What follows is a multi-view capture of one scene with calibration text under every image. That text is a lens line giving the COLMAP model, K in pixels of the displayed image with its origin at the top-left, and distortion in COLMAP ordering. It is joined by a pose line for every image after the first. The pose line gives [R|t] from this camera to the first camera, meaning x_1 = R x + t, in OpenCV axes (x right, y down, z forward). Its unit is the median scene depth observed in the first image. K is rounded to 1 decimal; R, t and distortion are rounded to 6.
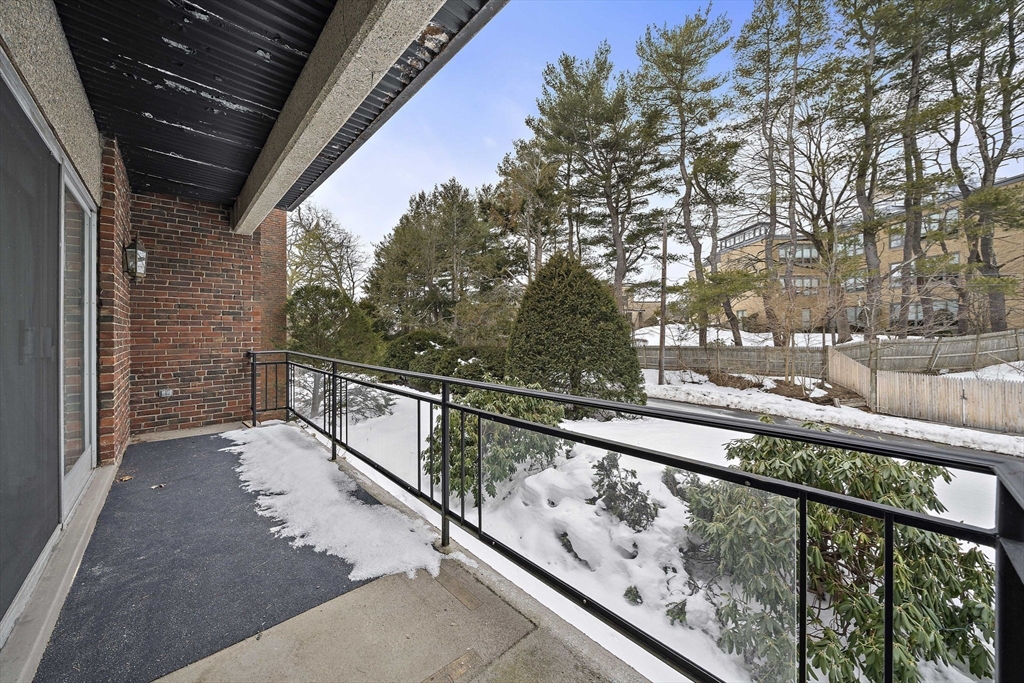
lens RADIAL K [[361.2, 0, 506.2], [0, 361.2, 334.4], [0, 0, 1]] dist [-0.003515, -0.000143]
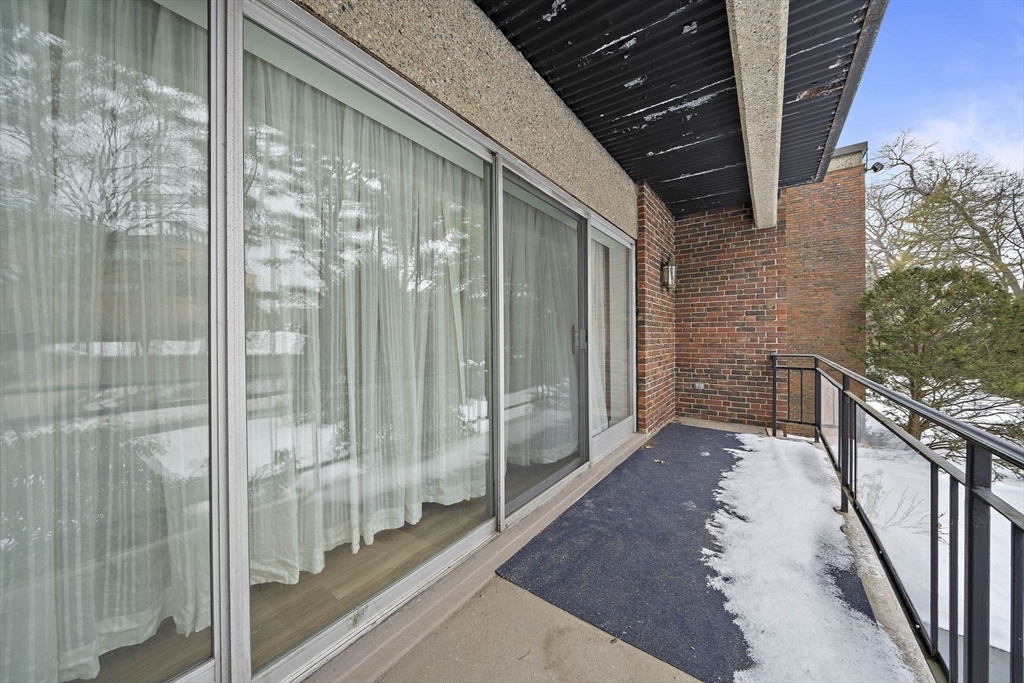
lens RADIAL K [[361.2, 0, 507.0], [0, 361.2, 339.2], [0, 0, 1]] dist [-0.003515, -0.000143]
pose [[0.181923, 0.010006, -0.983262, 0.080413], [-0.002158, 0.999950, 0.009776, 0.004072], [0.983310, 0.000343, 0.181935, 0.200210]]
